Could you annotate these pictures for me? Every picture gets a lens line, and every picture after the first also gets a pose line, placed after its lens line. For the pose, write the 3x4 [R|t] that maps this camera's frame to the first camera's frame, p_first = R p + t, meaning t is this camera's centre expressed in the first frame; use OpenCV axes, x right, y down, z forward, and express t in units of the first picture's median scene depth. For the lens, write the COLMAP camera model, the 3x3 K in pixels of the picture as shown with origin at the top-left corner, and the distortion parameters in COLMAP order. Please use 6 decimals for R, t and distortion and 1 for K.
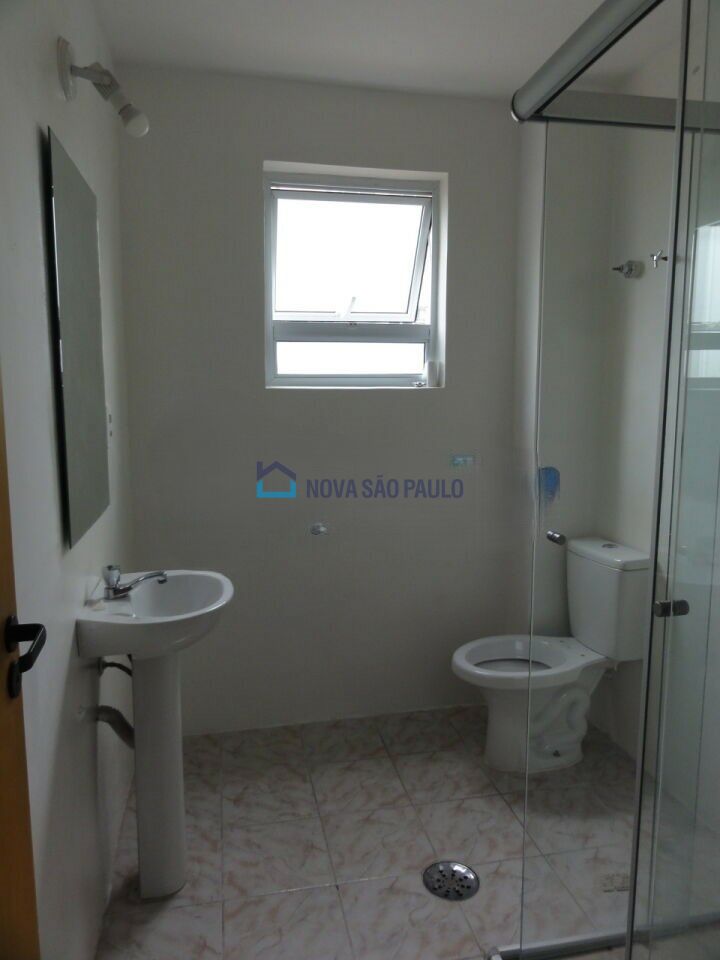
lens RADIAL K [[680.0, 0, 361.7], [0, 680.0, 481.0], [0, 0, 1]] dist [-0.005124, 0.006373]
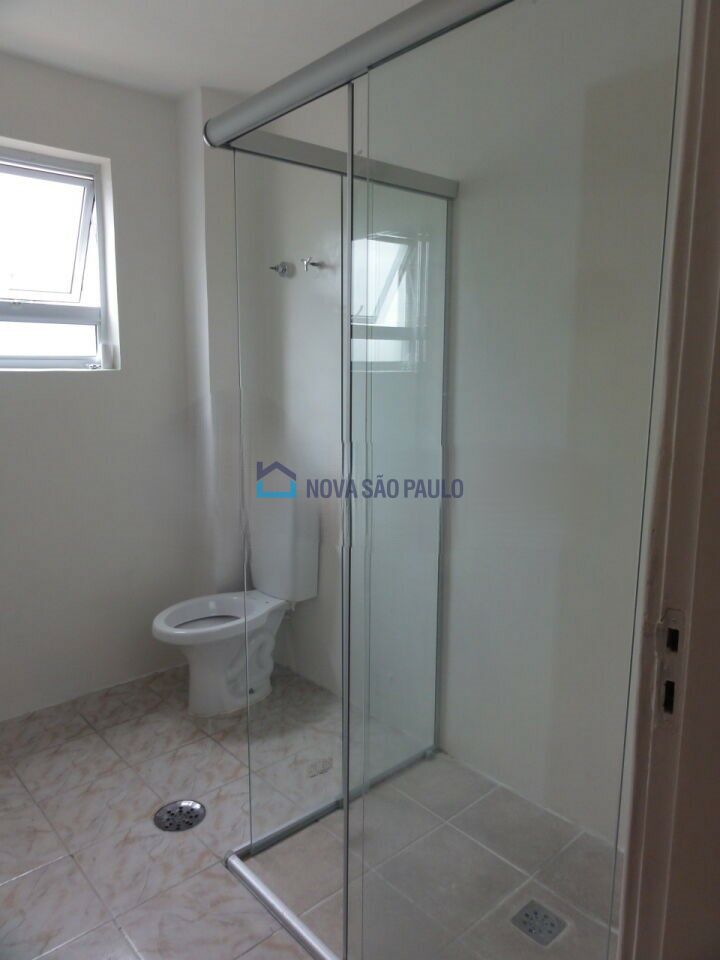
lens RADIAL K [[680.0, 0, 362.1], [0, 680.0, 481.8], [0, 0, 1]] dist [-0.005124, 0.006373]
pose [[0.866212, -0.077822, 0.493579, -0.105104], [0.060770, 0.996872, 0.050525, 0.002715], [-0.495967, -0.013770, 0.868232, -0.098438]]
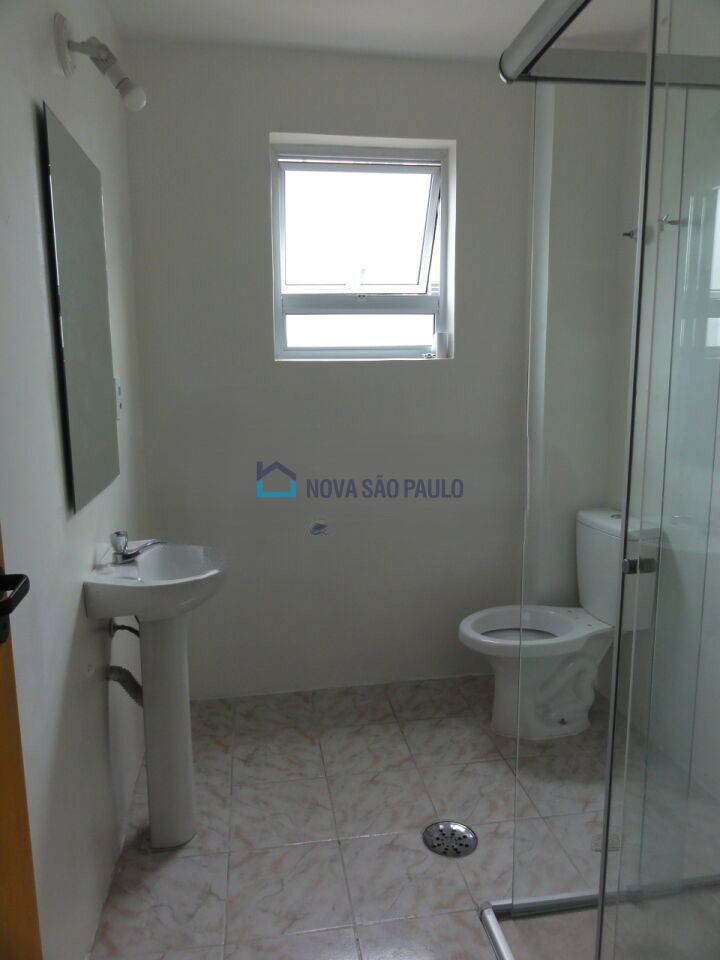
lens RADIAL K [[680.0, 0, 358.9], [0, 680.0, 481.2], [0, 0, 1]] dist [-0.005124, 0.006373]
pose [[0.998813, -0.001442, -0.048683, 0.039877], [0.003050, 0.999452, 0.032971, 0.011749], [0.048609, -0.033081, 0.998270, -0.012633]]
